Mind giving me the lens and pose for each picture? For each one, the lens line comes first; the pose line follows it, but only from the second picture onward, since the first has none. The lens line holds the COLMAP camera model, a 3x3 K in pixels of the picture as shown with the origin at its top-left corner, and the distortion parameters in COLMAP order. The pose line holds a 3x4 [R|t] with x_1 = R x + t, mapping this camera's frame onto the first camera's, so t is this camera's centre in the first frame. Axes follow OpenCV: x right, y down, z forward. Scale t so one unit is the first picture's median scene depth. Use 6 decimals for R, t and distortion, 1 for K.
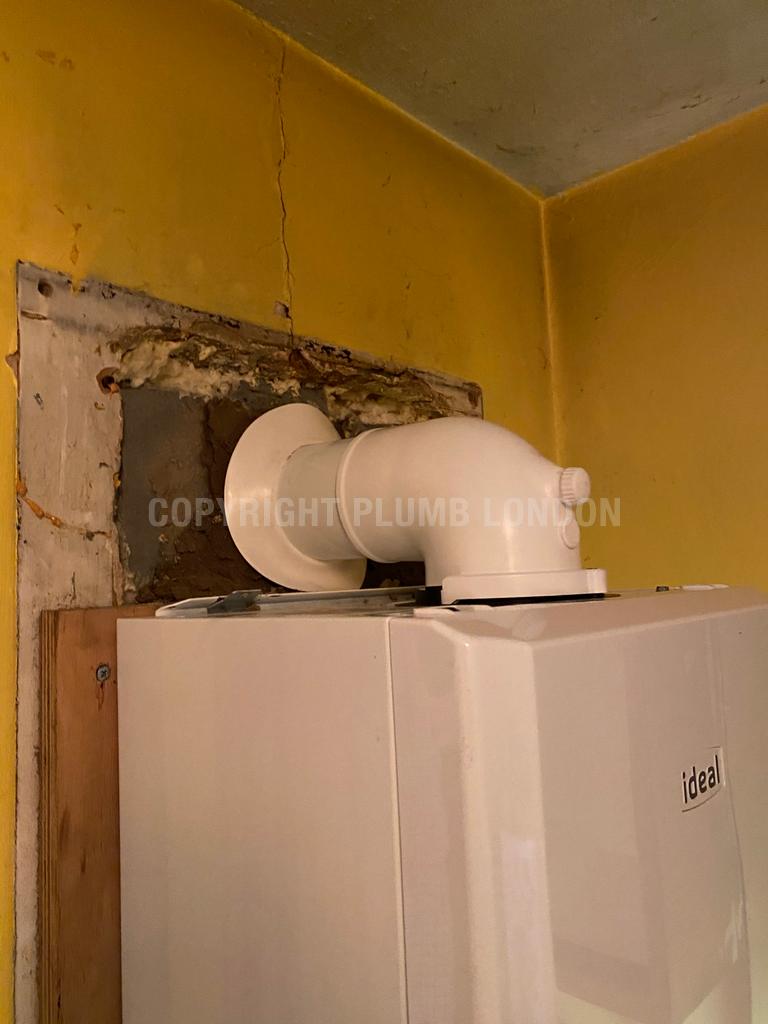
lens RADIAL K [[776.4, 0, 382.0], [0, 776.4, 507.2], [0, 0, 1]] dist [-0.003307, -0.010895]
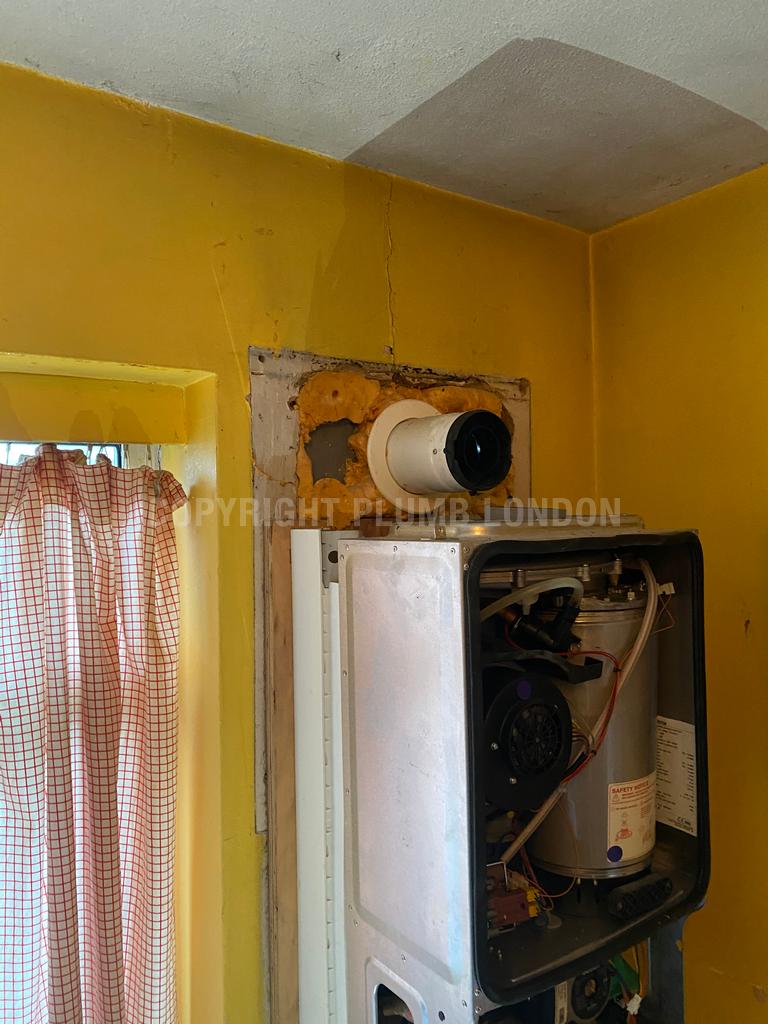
lens RADIAL K [[776.4, 0, 385.3], [0, 776.4, 514.3], [0, 0, 1]] dist [-0.003307, -0.010895]
pose [[0.978472, 0.023619, -0.205025, 0.223252], [-0.001725, 0.994331, 0.106319, -0.076543], [0.206374, -0.103676, 0.972965, -0.698819]]
